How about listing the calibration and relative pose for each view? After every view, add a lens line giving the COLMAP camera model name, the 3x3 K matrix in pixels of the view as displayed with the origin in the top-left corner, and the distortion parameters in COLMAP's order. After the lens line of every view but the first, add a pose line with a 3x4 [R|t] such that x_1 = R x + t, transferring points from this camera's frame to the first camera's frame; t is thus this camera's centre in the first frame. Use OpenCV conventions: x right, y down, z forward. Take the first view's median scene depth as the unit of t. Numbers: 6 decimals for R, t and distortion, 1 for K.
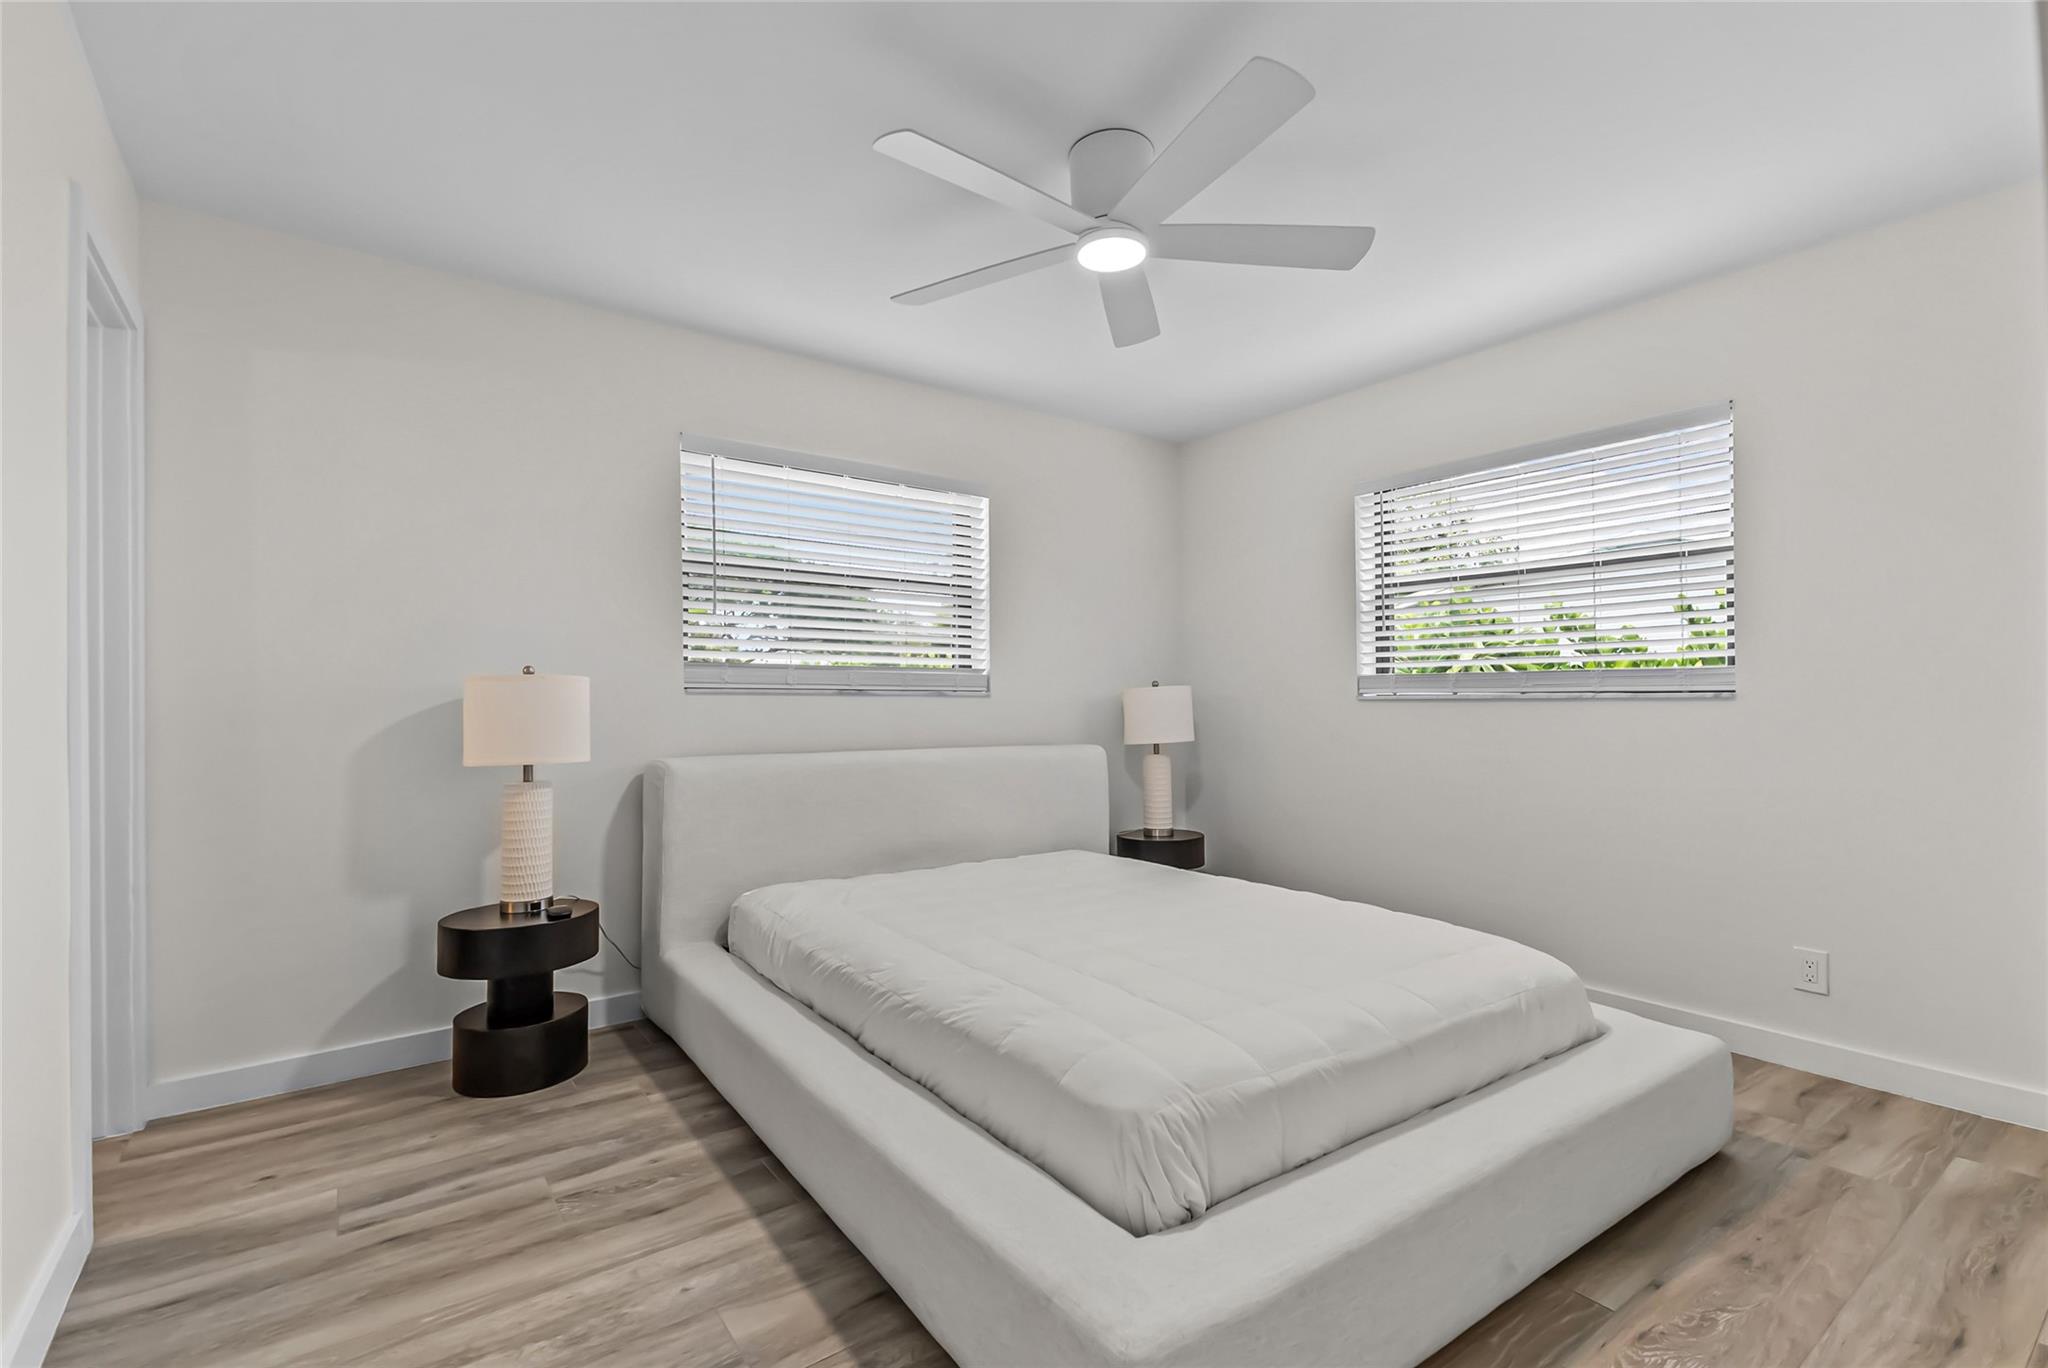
lens RADIAL K [[900.0, 0, 1016.9], [0, 900.0, 692.4], [0, 0, 1]] dist [0.035948, -0.016300]
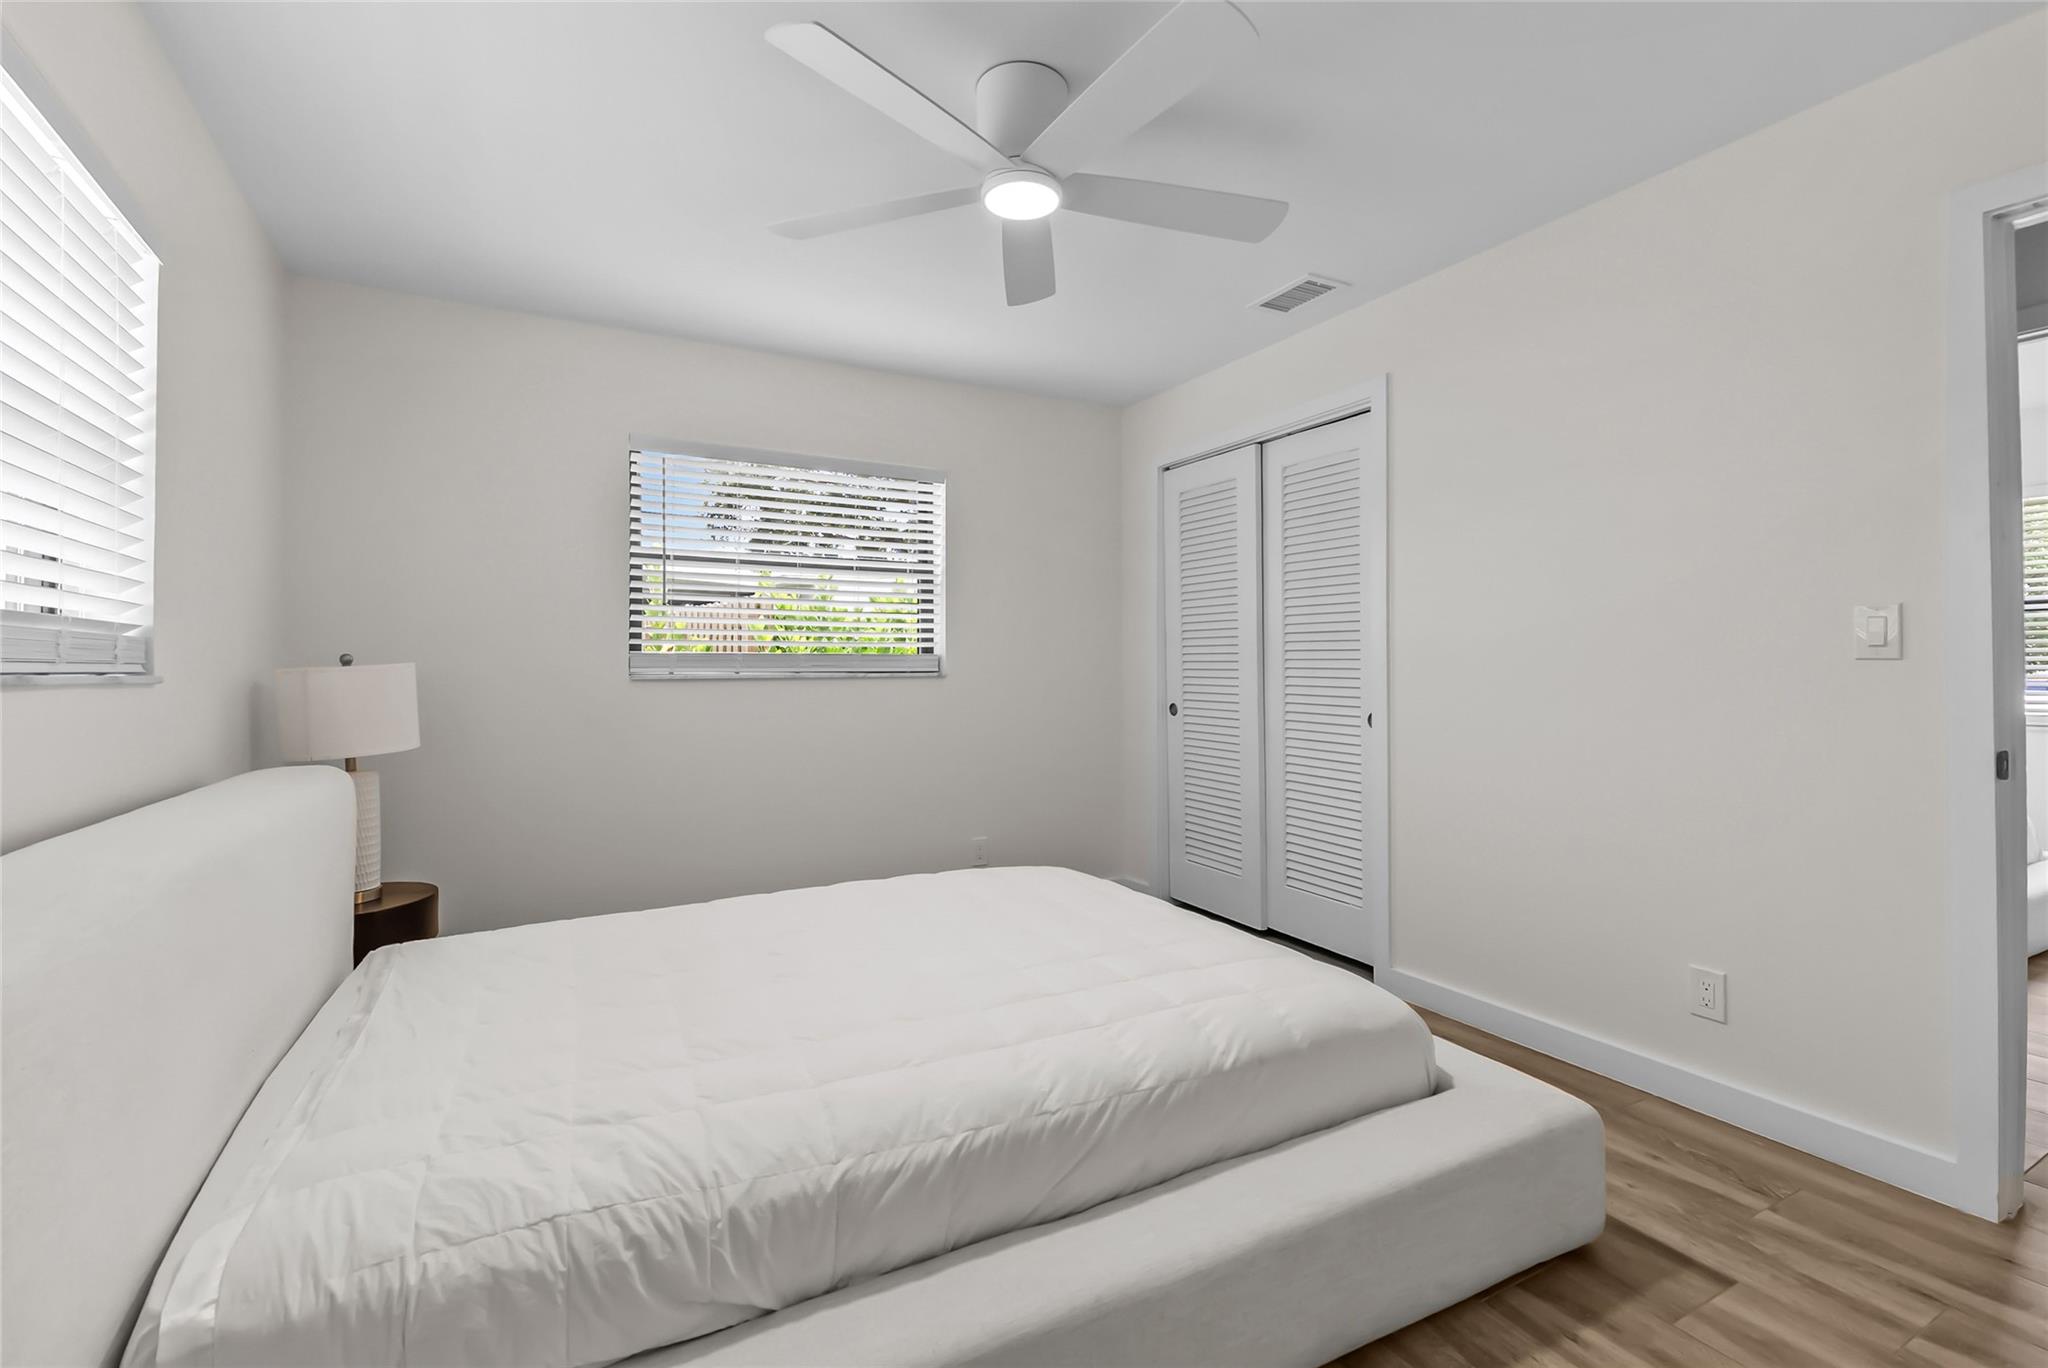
lens RADIAL K [[900.0, 0, 1016.9], [0, 900.0, 692.4], [0, 0, 1]] dist [0.035948, -0.016300]
pose [[0.135634, -0.022928, 0.990494, -0.549011], [-0.002235, 0.999723, 0.023447, -0.002382], [-0.990756, -0.005394, 0.135546, 0.634705]]
